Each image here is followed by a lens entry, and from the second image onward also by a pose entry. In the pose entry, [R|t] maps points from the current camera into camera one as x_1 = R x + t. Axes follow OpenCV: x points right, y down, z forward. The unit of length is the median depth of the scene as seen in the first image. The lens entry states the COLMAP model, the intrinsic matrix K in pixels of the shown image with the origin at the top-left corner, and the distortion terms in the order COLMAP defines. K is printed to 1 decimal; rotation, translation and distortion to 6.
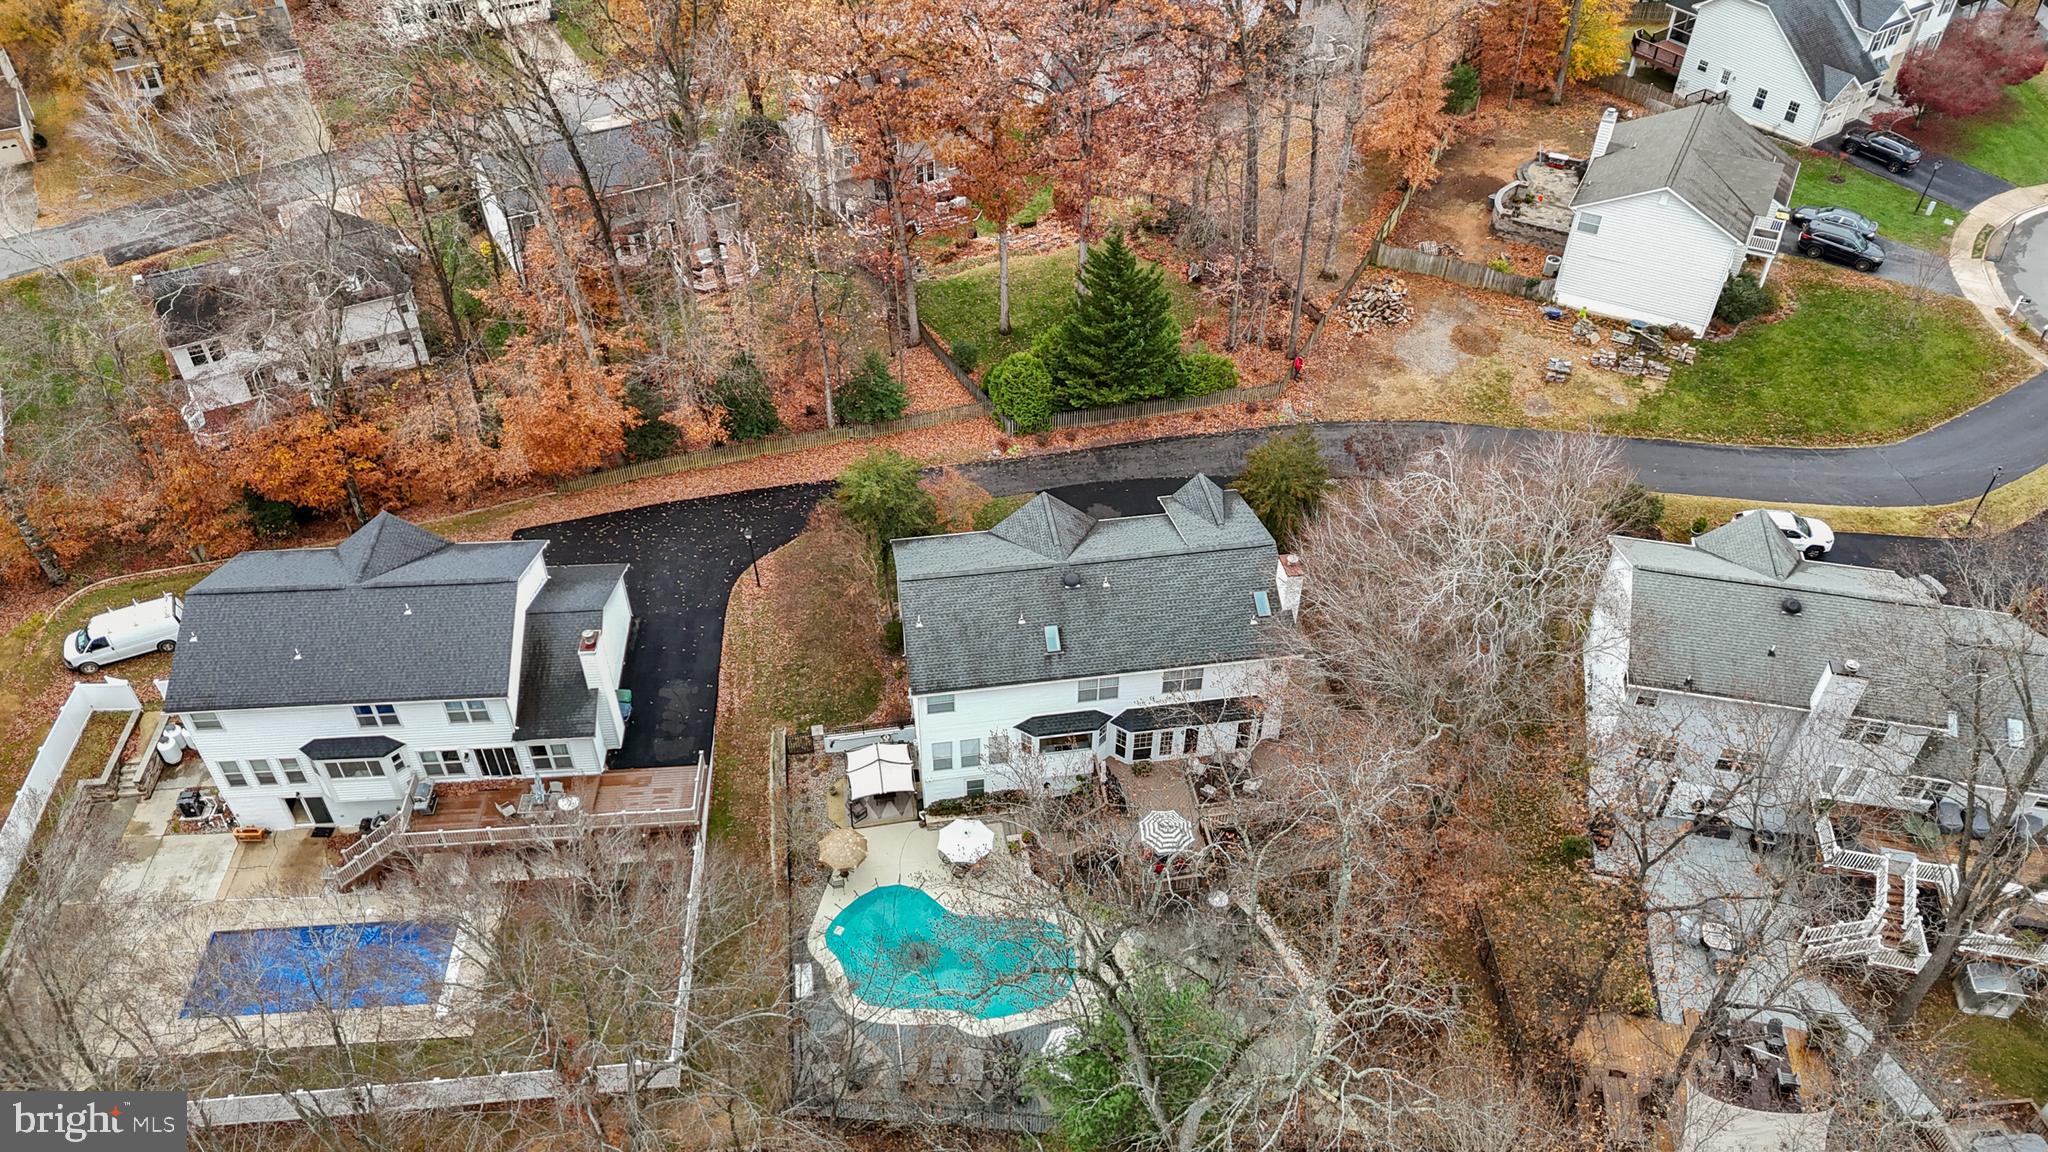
lens RADIAL K [[1578.6, 0, 1024.0], [0, 1578.6, 576.0], [0, 0, 1]] dist [0.003633, -0.009346]
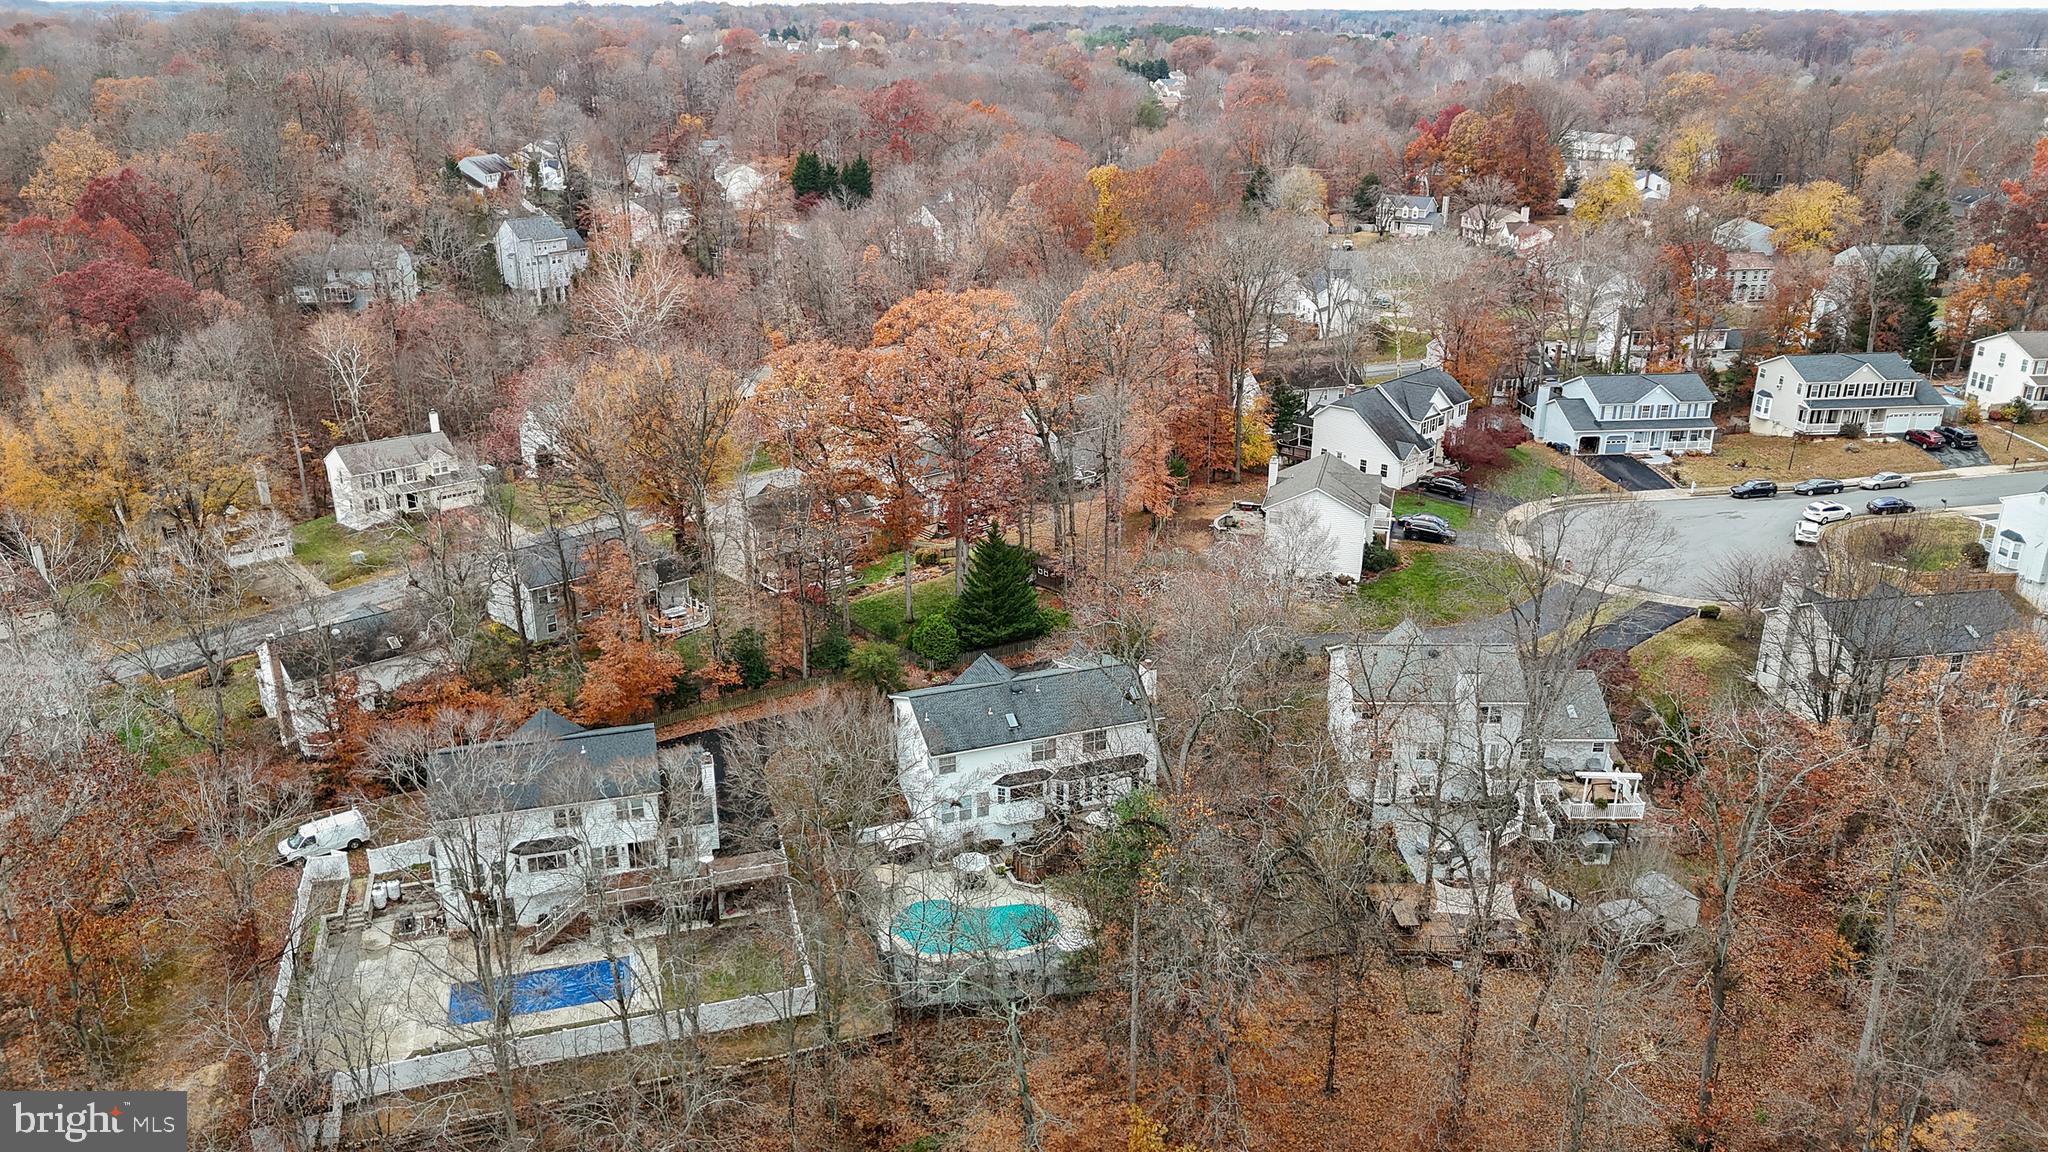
lens RADIAL K [[1578.6, 0, 1024.0], [0, 1578.6, 576.0], [0, 0, 1]] dist [0.003633, -0.009346]
pose [[0.977097, -0.075098, 0.199104, -0.225082], [0.143361, 0.923765, -0.355115, 0.385893], [-0.157257, 0.375525, 0.913373, -0.412732]]
